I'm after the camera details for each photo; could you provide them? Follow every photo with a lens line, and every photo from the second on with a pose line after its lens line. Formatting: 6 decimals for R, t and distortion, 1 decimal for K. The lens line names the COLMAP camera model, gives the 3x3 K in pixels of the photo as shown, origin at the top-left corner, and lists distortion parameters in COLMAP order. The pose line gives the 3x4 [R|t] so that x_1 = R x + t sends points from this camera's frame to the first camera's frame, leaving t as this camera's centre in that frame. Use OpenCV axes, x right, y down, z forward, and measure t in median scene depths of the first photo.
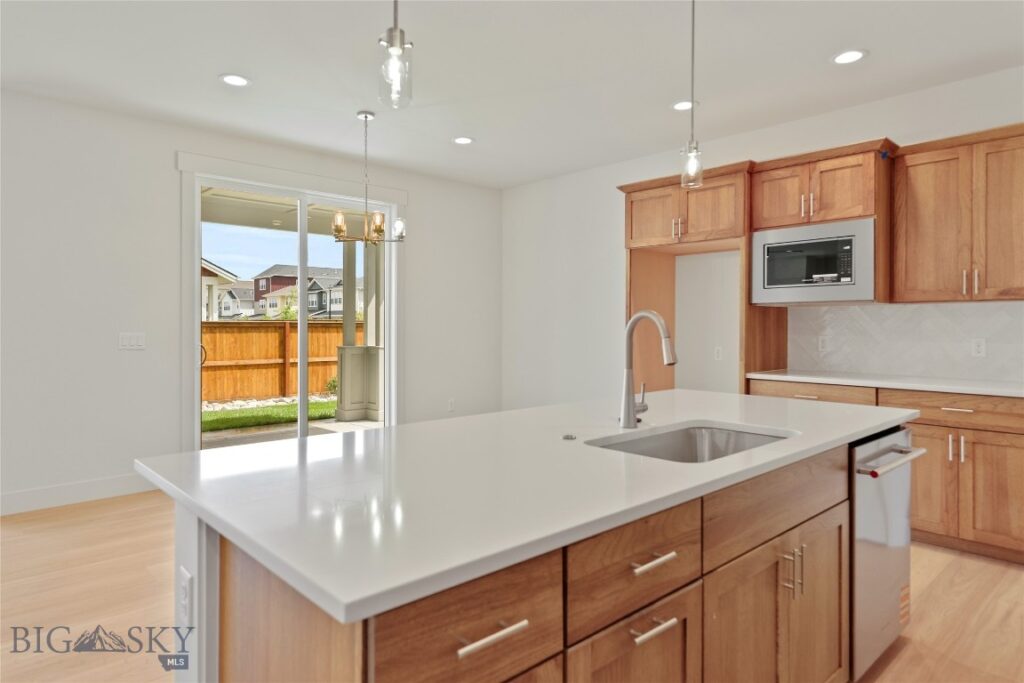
lens RADIAL K [[622.5, 0, 512.0], [0, 622.5, 341.5], [0, 0, 1]] dist [0.000244, 0.000116]
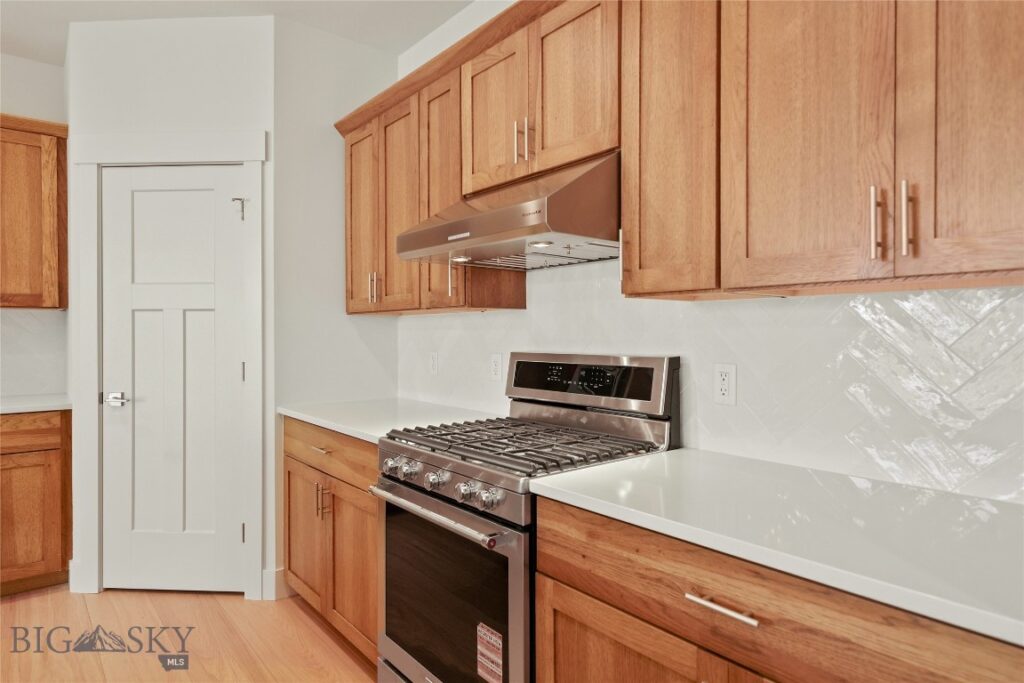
lens RADIAL K [[603.2, 0, 514.8], [0, 603.2, 339.3], [0, 0, 1]] dist [0.003411, 0.000277]
pose [[0.059758, -0.008435, 0.998177, -0.033604], [0.023198, 0.999706, 0.007059, -0.007352], [-0.997943, 0.022734, 0.059936, 0.175948]]
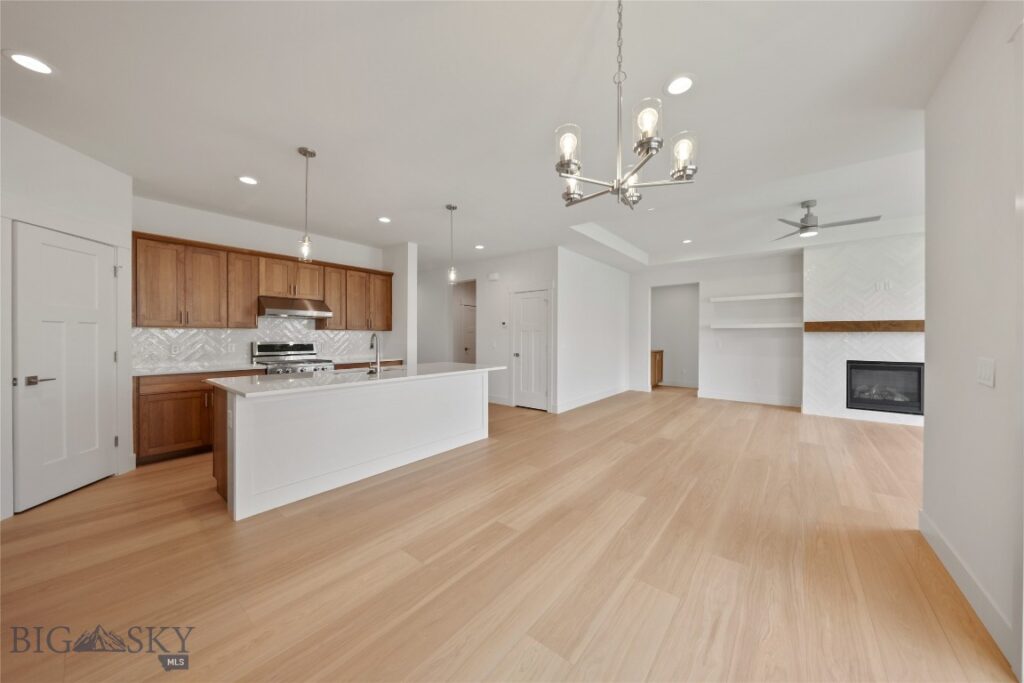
lens RADIAL K [[348.6, 0, 520.5], [0, 348.6, 337.4], [0, 0, 1]] dist [0.000600, -0.002983]
pose [[-0.987605, -0.002980, -0.156929, -0.108780], [-0.007525, 0.999569, 0.028380, -0.042423], [0.156777, 0.029209, -0.987202, 1.413009]]
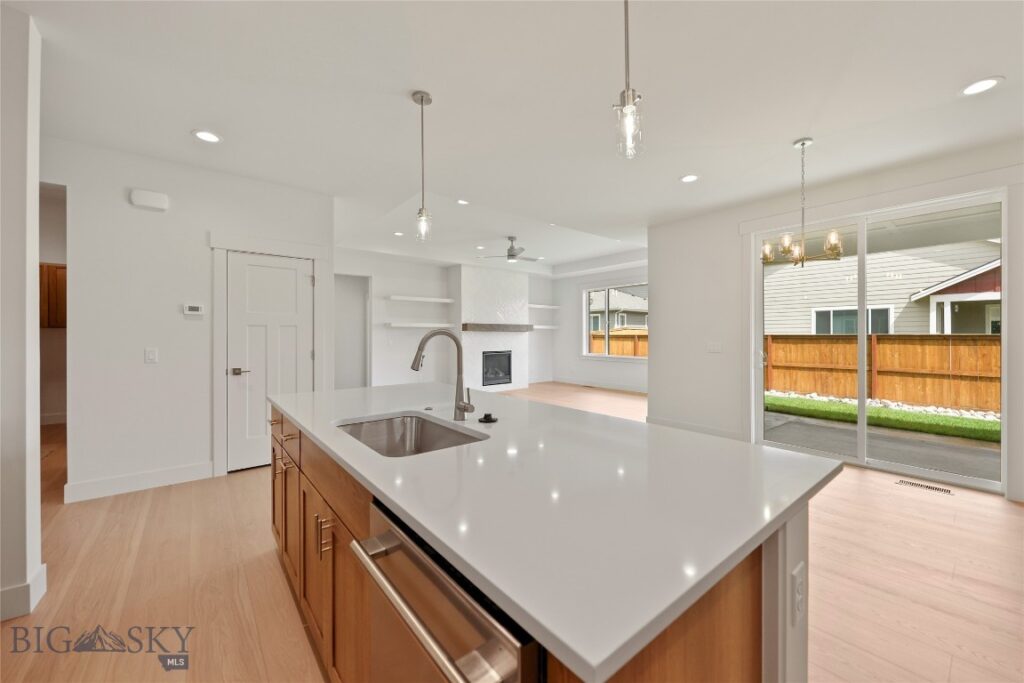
lens RADIAL K [[391.5, 0, 512.0], [0, 391.5, 341.5], [0, 0, 1]] dist [0.001062, 0.000078]
pose [[-0.053967, 0.016968, -0.998399, 0.508454], [-0.025650, 0.999502, 0.018374, -0.023980], [0.998213, 0.026600, -0.053504, 0.590166]]
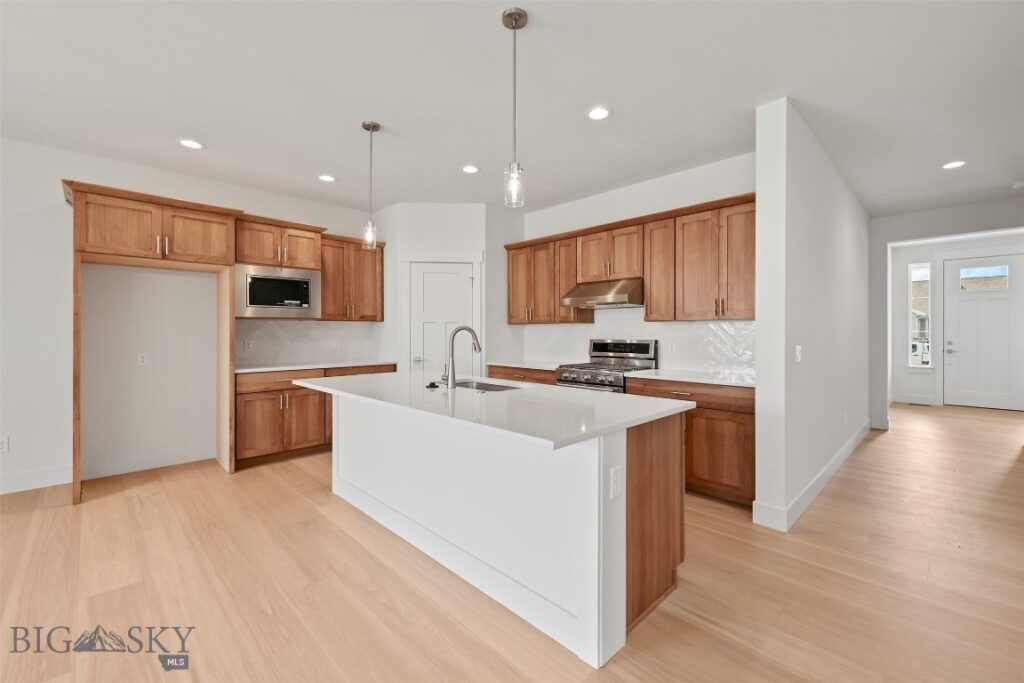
lens RADIAL K [[426.2, 0, 522.7], [0, 426.2, 335.1], [0, 0, 1]] dist [-0.000937, -0.000276]
pose [[-0.038847, -0.006547, 0.999224, -0.561356], [0.023878, 0.999687, 0.007478, -0.014355], [-0.998960, 0.024150, -0.038679, 0.432993]]
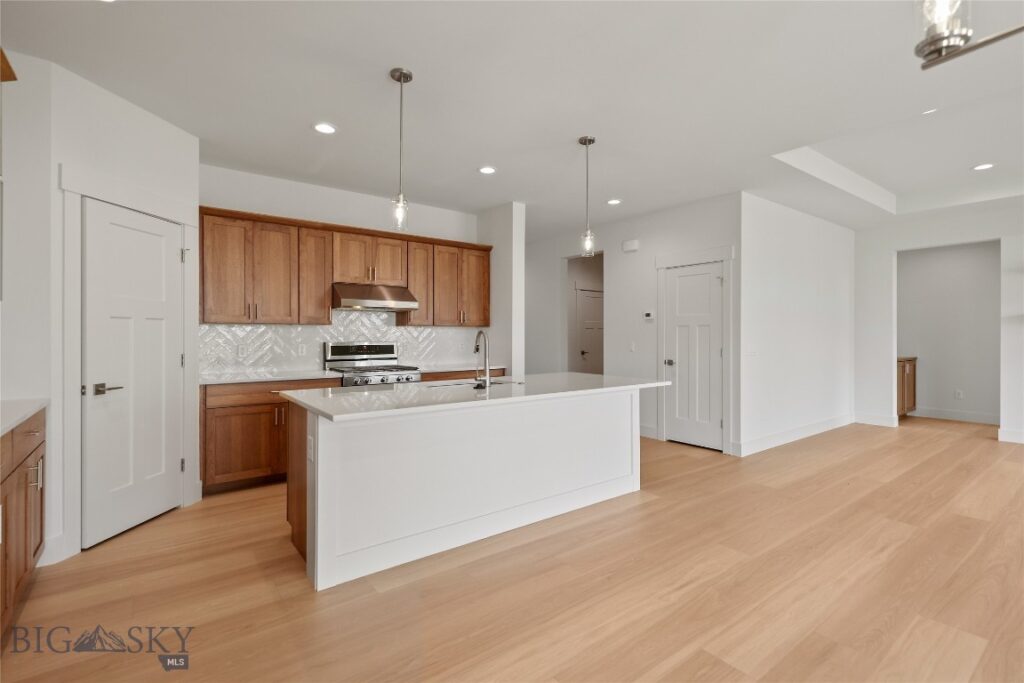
lens RADIAL K [[479.4, 0, 517.2], [0, 479.4, 332.9], [0, 0, 1]] dist [0.006283, -0.000620]
pose [[-0.995717, -0.000959, 0.092452, -0.024069], [0.001133, 0.999745, 0.022566, -0.039387], [-0.092451, 0.022574, -0.995461, 1.321068]]
